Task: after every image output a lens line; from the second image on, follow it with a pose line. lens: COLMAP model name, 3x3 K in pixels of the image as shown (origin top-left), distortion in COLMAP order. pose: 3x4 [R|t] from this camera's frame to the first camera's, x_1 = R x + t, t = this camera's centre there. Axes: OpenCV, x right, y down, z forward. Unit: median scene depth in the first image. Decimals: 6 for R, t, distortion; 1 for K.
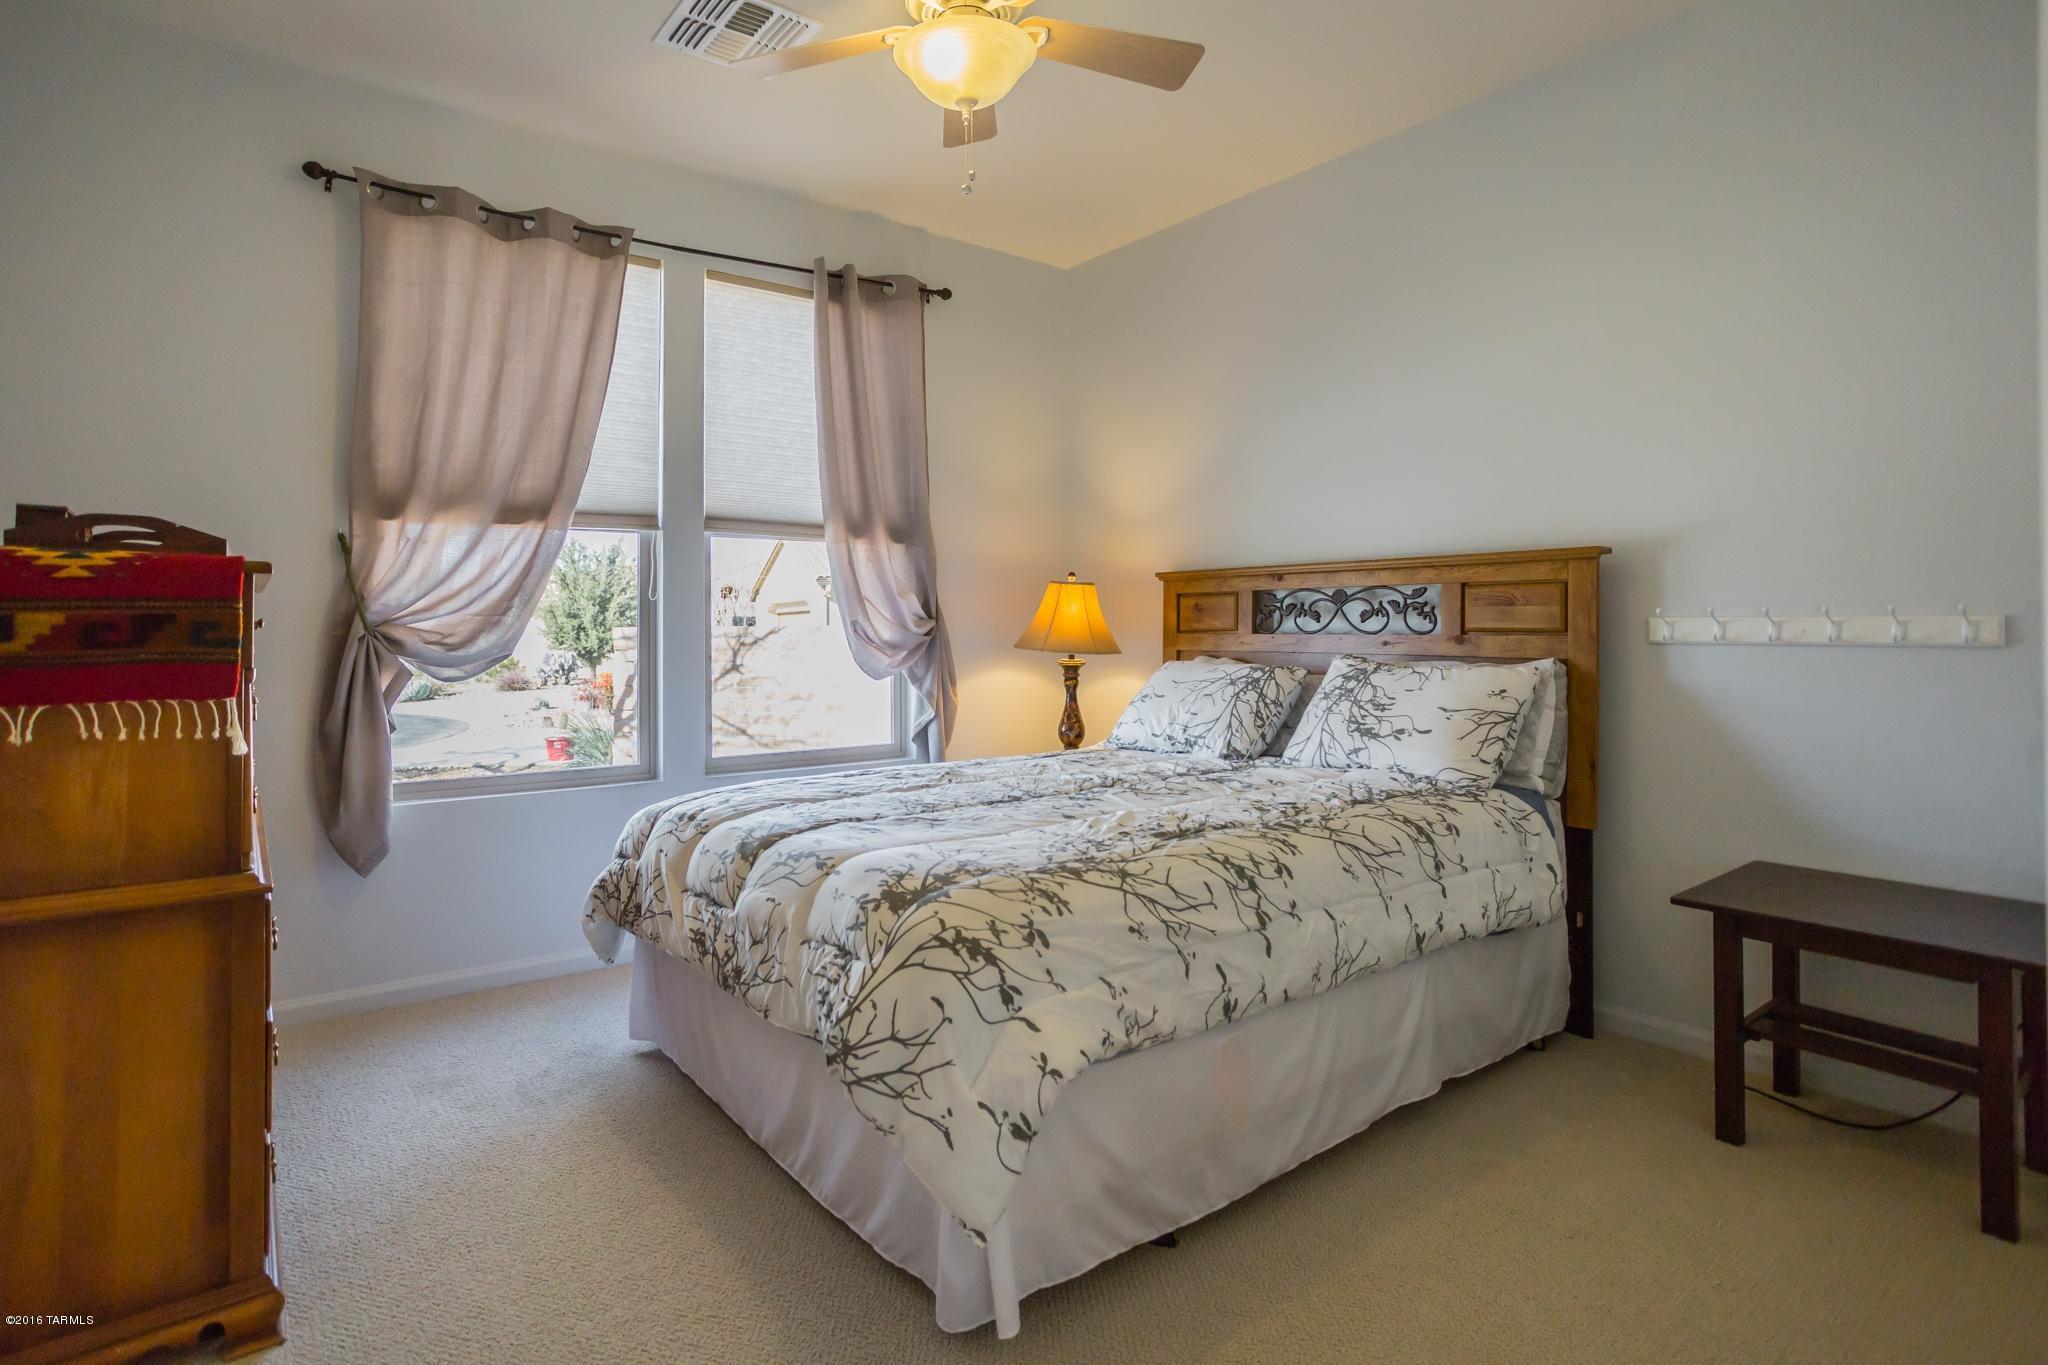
lens RADIAL K [[1008.7, 0, 952.7], [0, 1008.7, 613.1], [0, 0, 1]] dist [-0.044367, 0.027162]
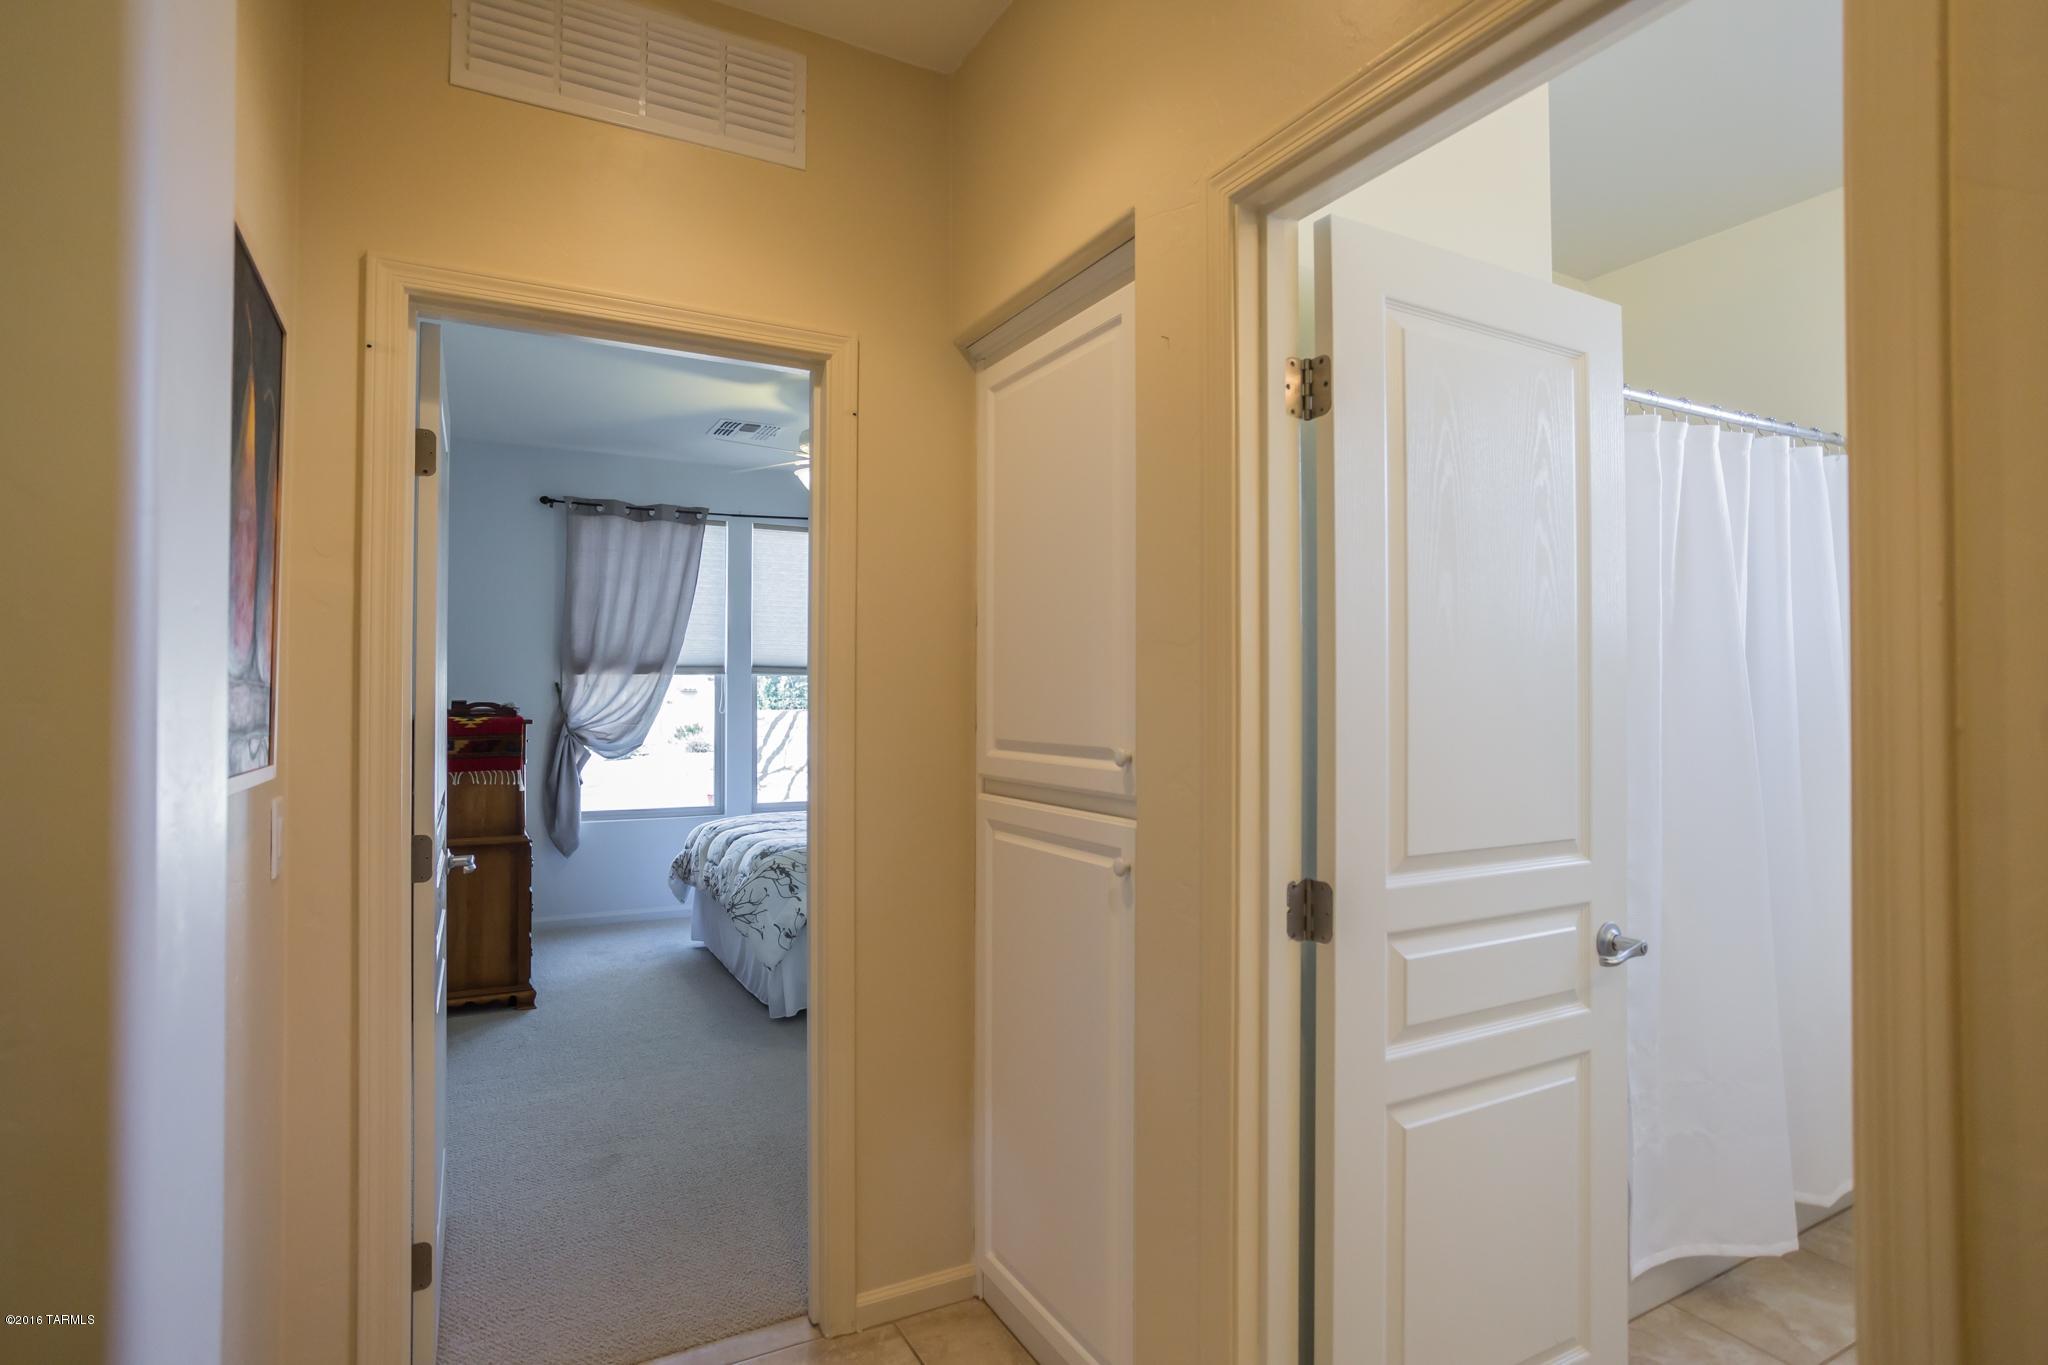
lens RADIAL K [[1017.5, 0, 1007.0], [0, 1017.5, 677.0], [0, 0, 1]] dist [-0.048285, 0.038520]
pose [[0.991504, 0.005969, -0.129937, 0.549849], [-0.005954, 0.999982, 0.000499, -0.102478], [0.129938, 0.000279, 0.991522, -0.899639]]
